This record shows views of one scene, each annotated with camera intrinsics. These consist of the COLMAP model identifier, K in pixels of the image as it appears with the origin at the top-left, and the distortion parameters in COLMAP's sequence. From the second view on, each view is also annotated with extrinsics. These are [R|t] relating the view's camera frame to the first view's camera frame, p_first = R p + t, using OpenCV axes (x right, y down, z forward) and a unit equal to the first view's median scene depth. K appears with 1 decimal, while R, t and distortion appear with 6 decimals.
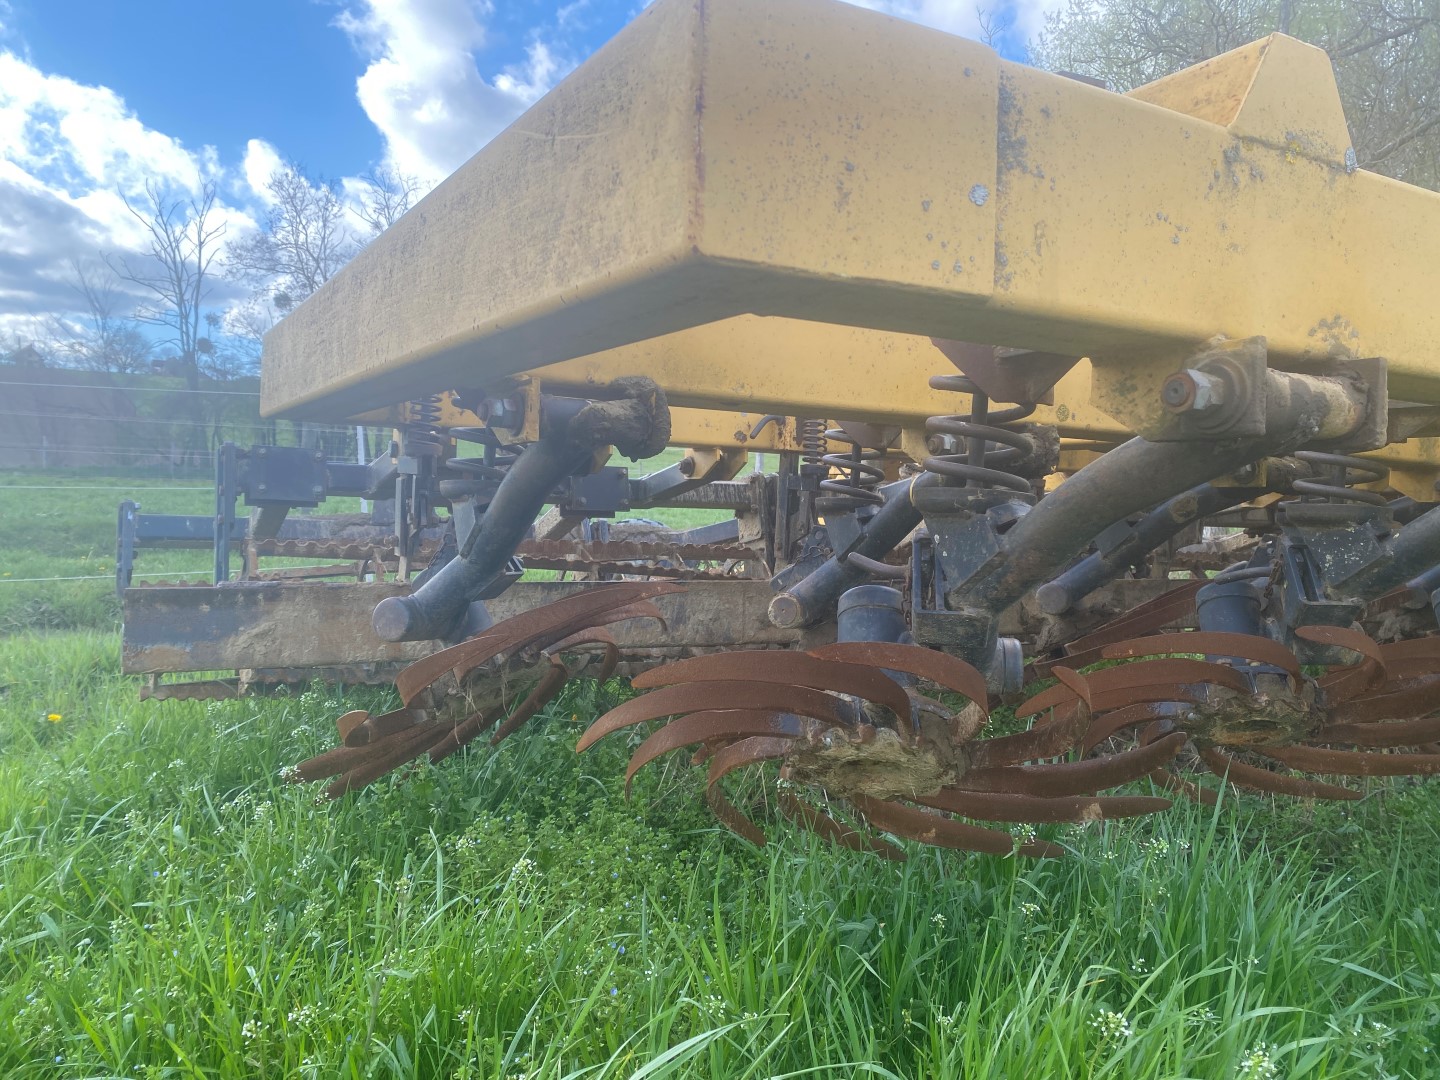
lens RADIAL K [[1098.1, 0, 723.8], [0, 1098.1, 514.8], [0, 0, 1]] dist [0.068225, -0.090428]
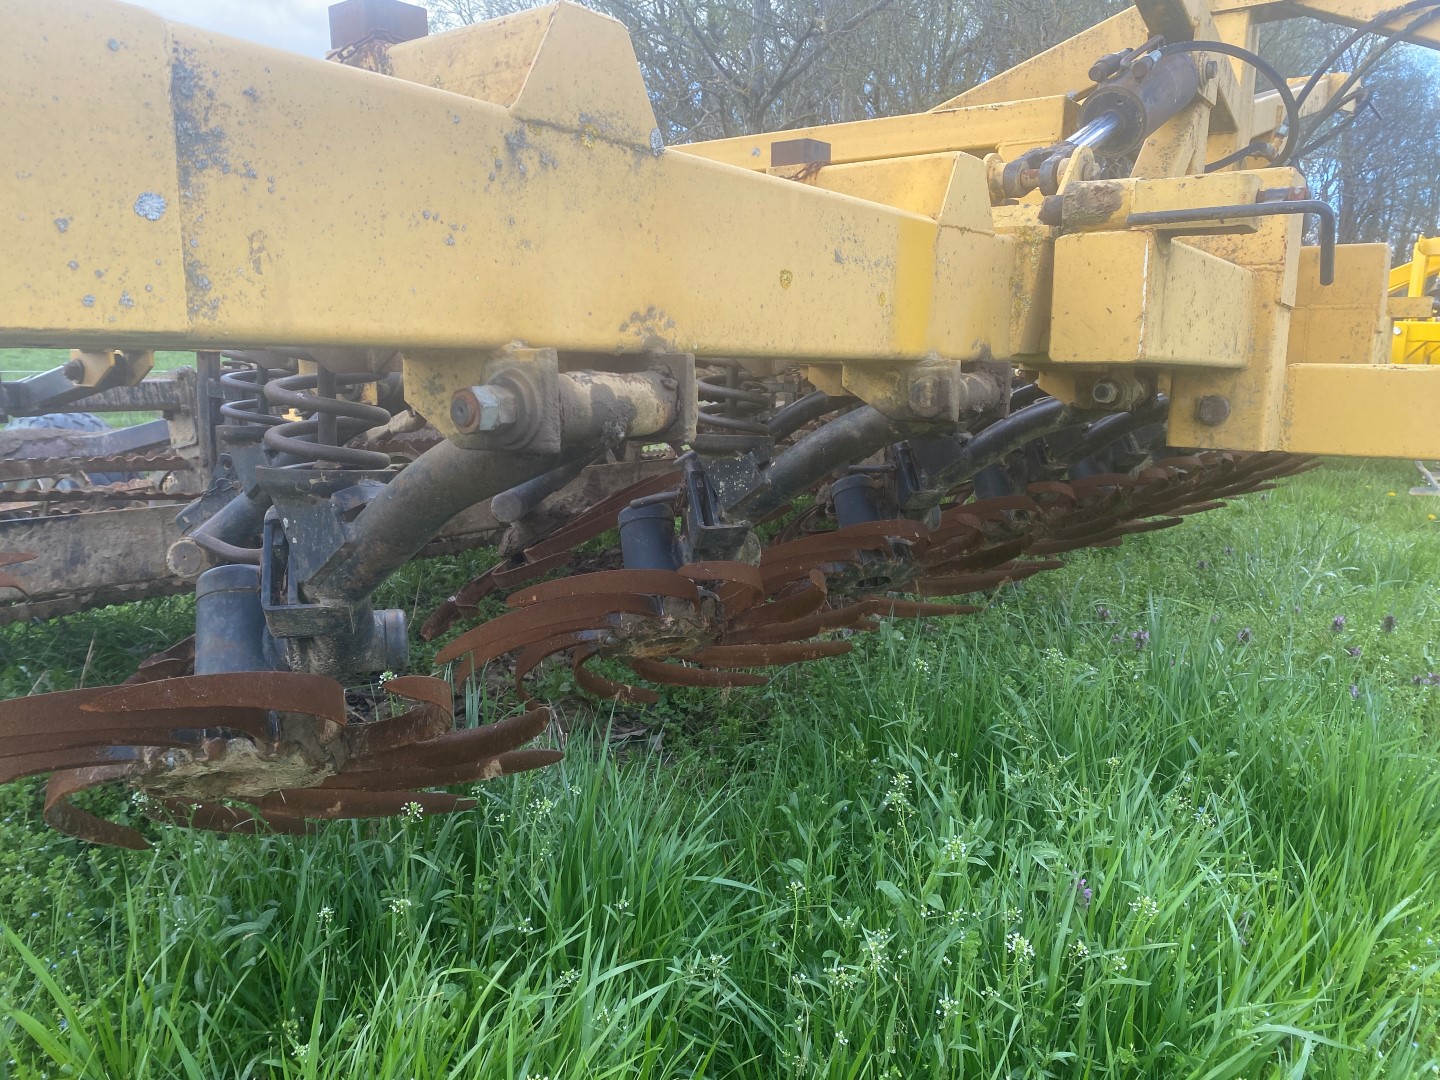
lens RADIAL K [[1115.8, 0, 720.0], [0, 1115.8, 540.0], [0, 0, 1]] dist [0.005051, -0.012192]
pose [[0.916223, -0.079279, 0.392747, 0.193017], [0.016265, 0.986780, 0.161246, -0.124984], [-0.400338, -0.141349, 0.905400, 0.056704]]
